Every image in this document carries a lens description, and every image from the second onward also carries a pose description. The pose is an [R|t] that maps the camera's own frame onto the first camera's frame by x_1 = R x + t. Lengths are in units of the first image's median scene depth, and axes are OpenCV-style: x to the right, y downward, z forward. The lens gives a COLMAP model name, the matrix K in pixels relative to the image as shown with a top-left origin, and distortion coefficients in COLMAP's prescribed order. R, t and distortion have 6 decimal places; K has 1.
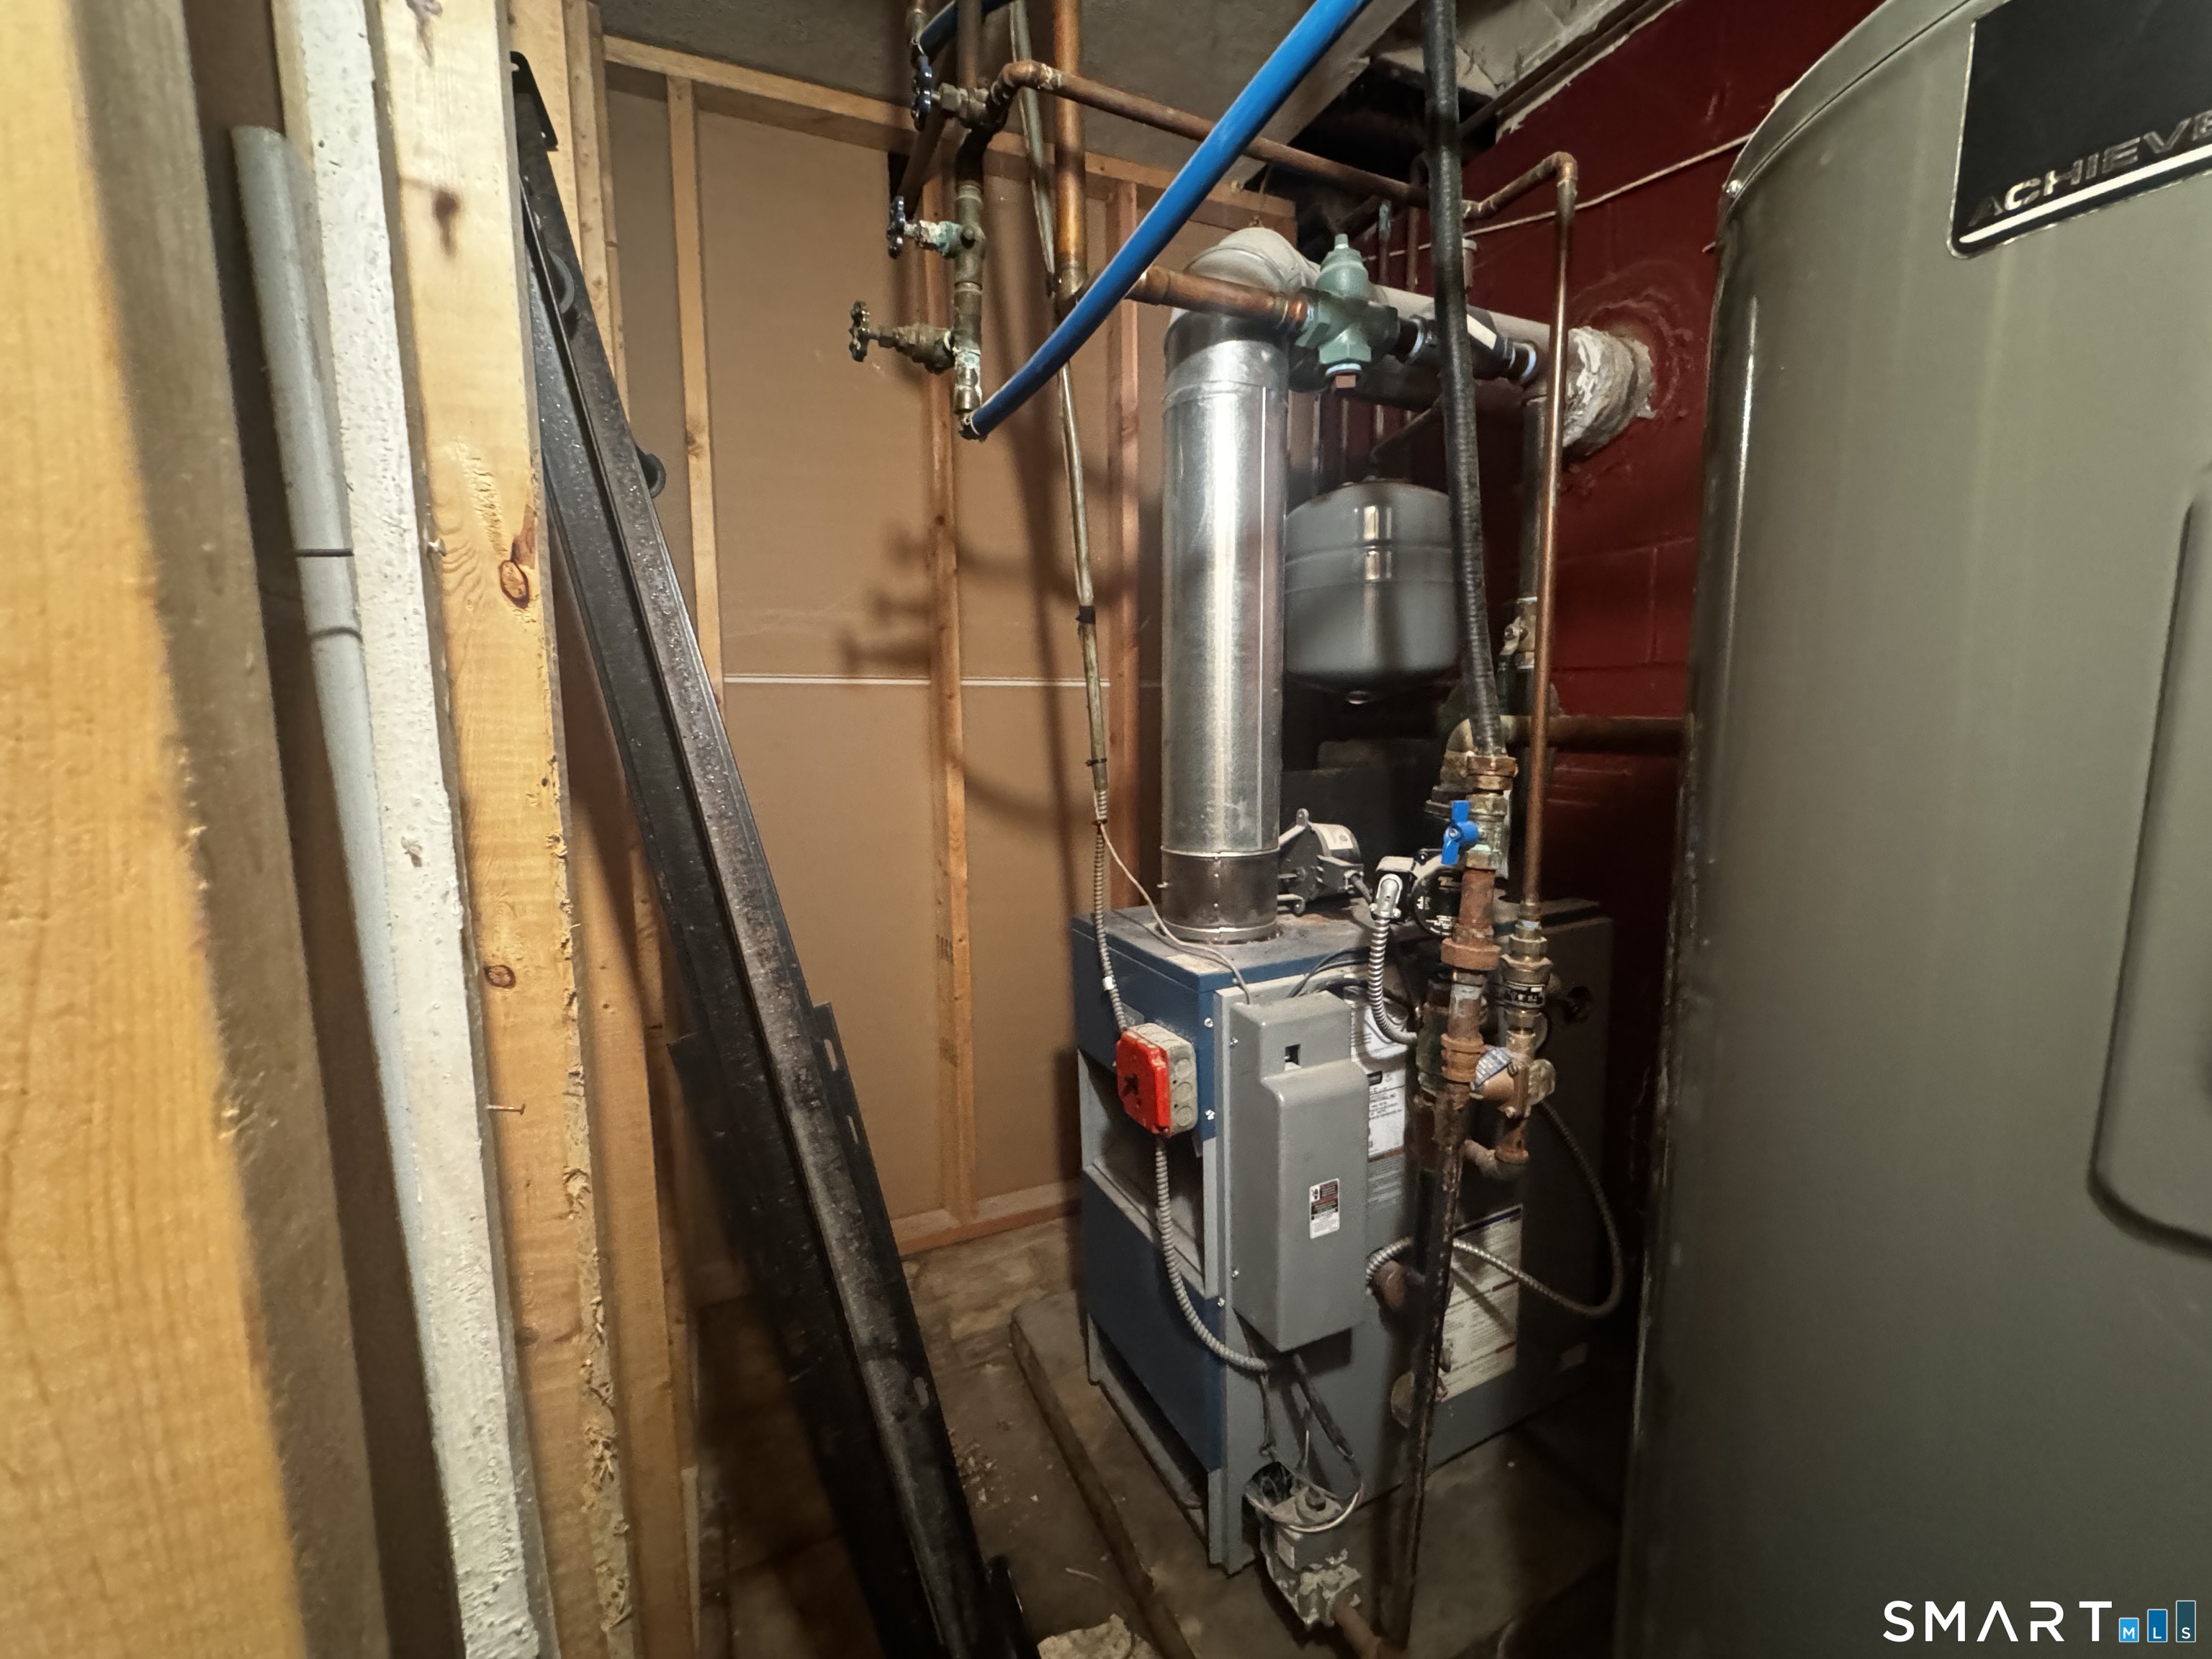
lens RADIAL K [[890.7, 0, 1108.2], [0, 890.7, 829.7], [0, 0, 1]] dist [-0.003991, -0.000031]
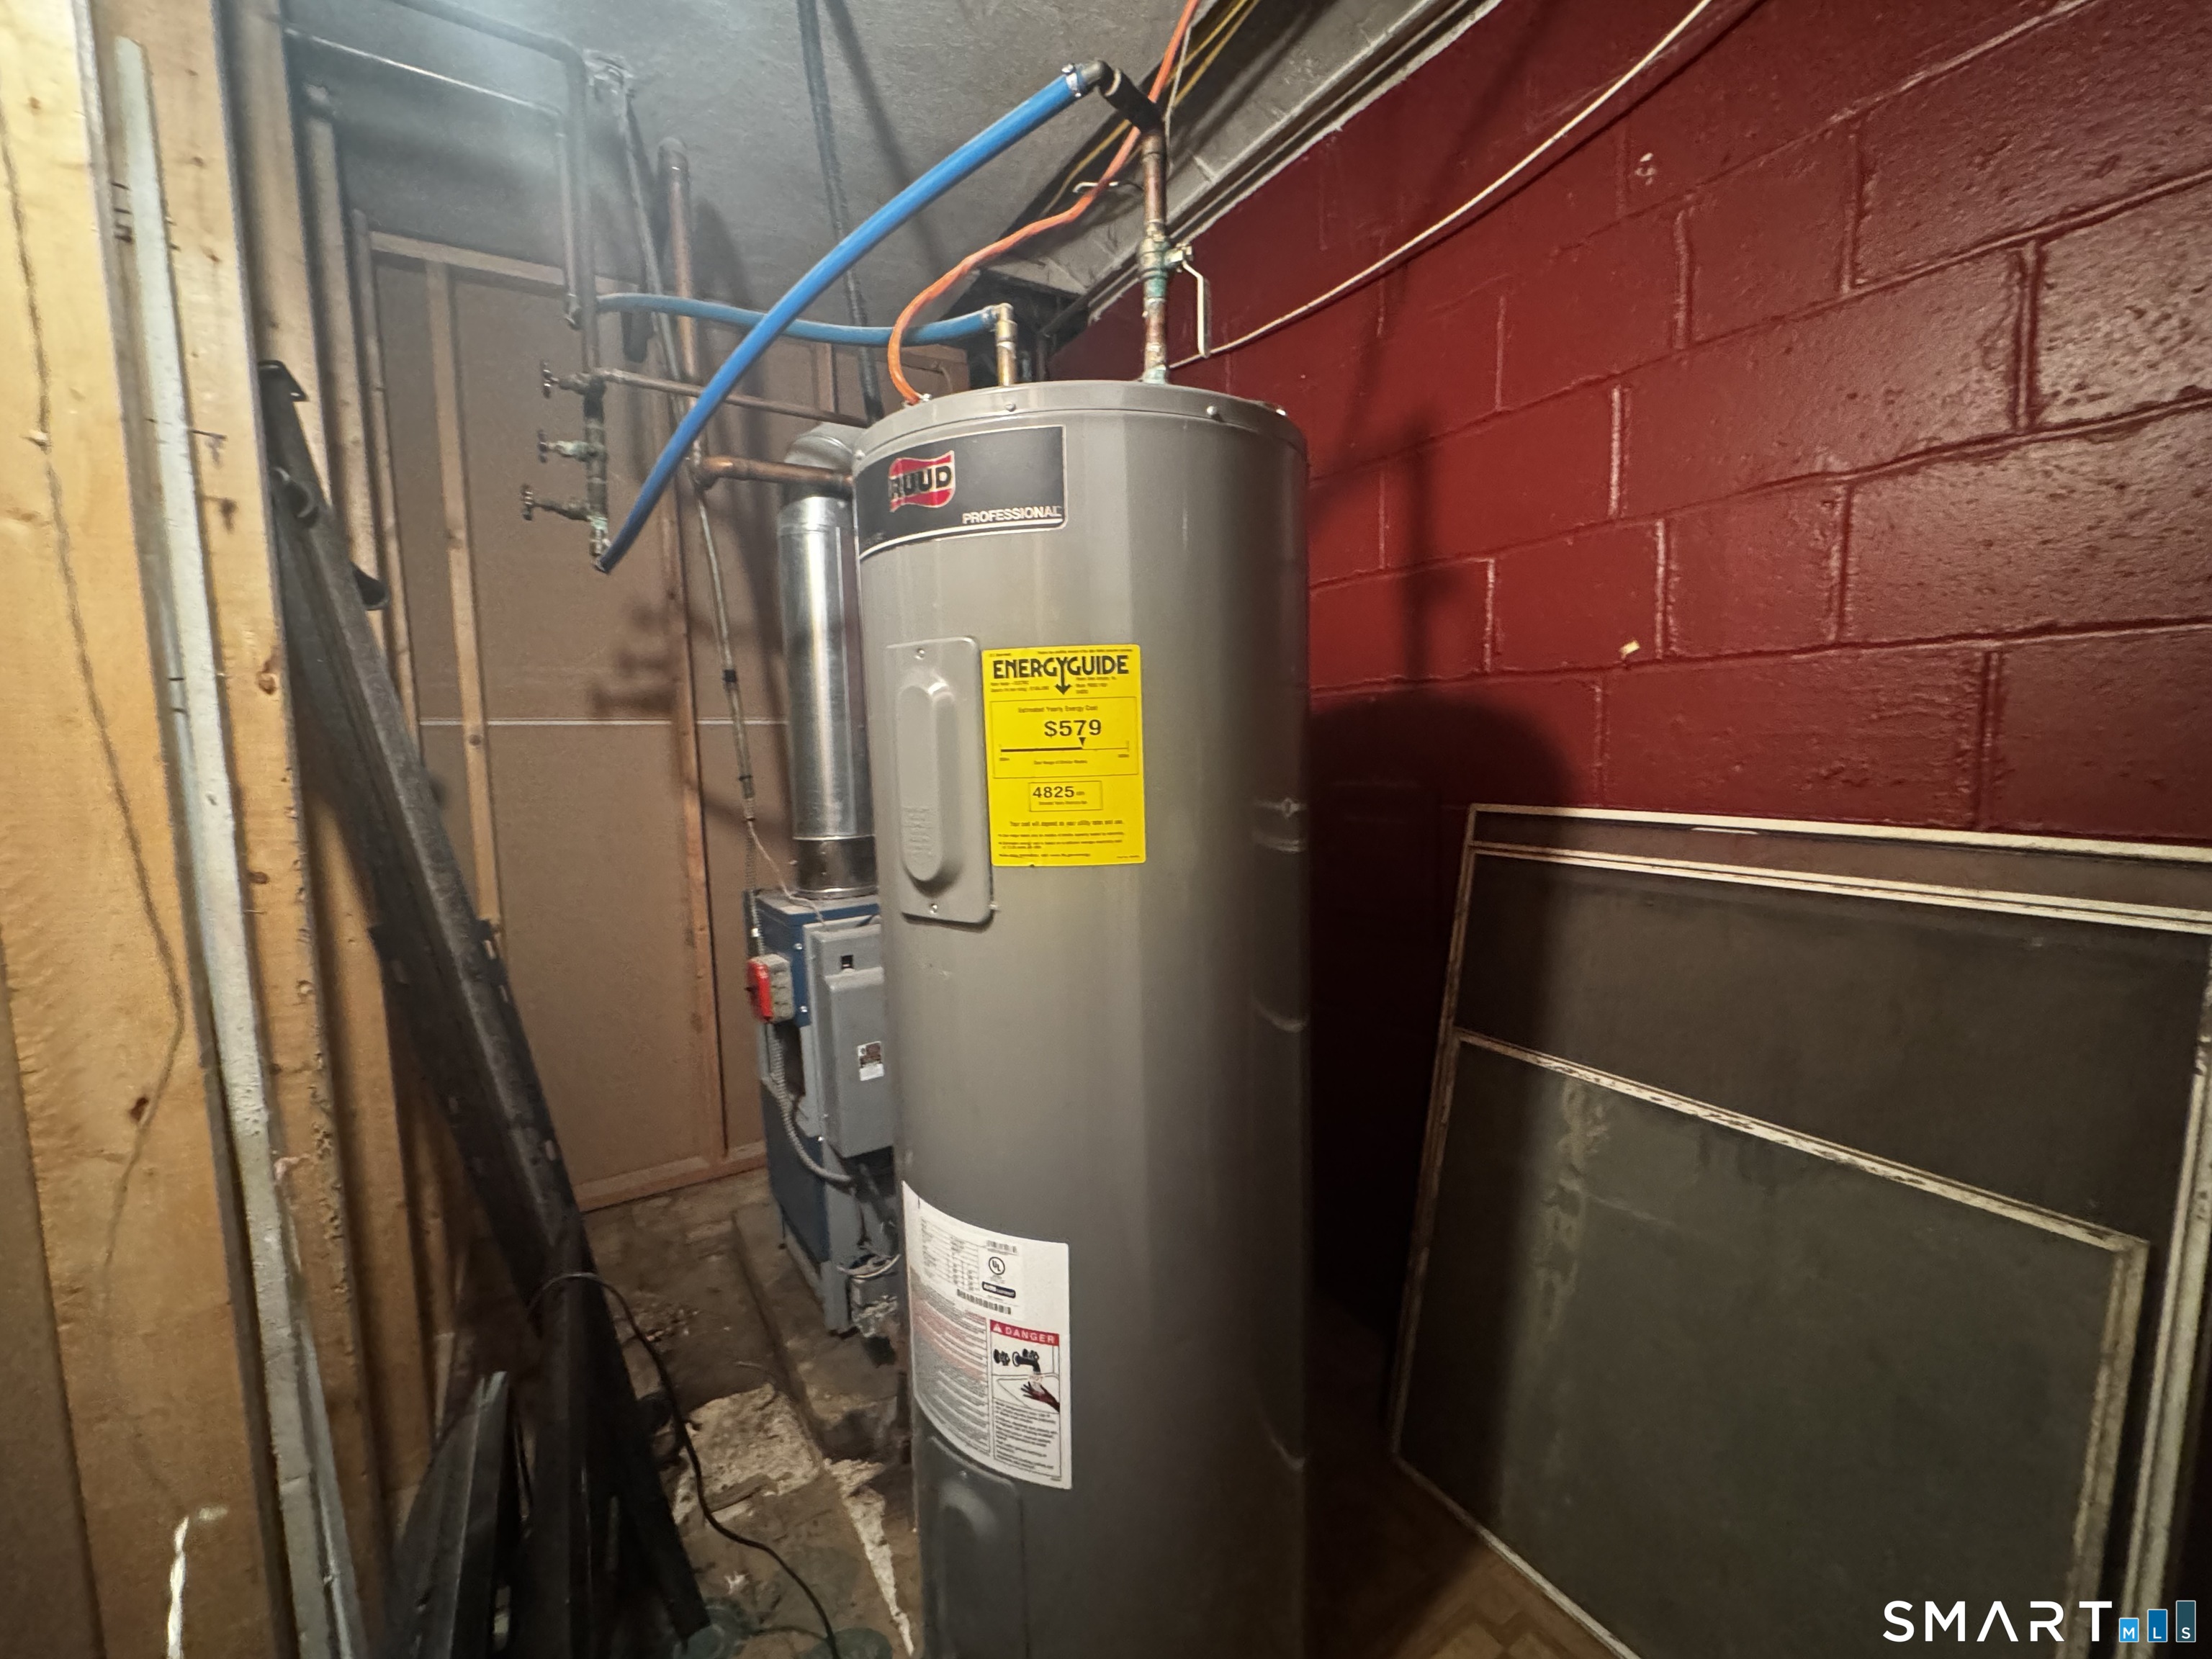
lens RADIAL K [[890.7, 0, 1106.9], [0, 890.7, 831.4], [0, 0, 1]] dist [-0.003991, -0.000031]
pose [[0.990795, -0.029290, 0.132165, 0.435470], [0.033876, 0.998895, -0.032586, 0.088598], [-0.131064, 0.036763, 0.990692, -0.567736]]
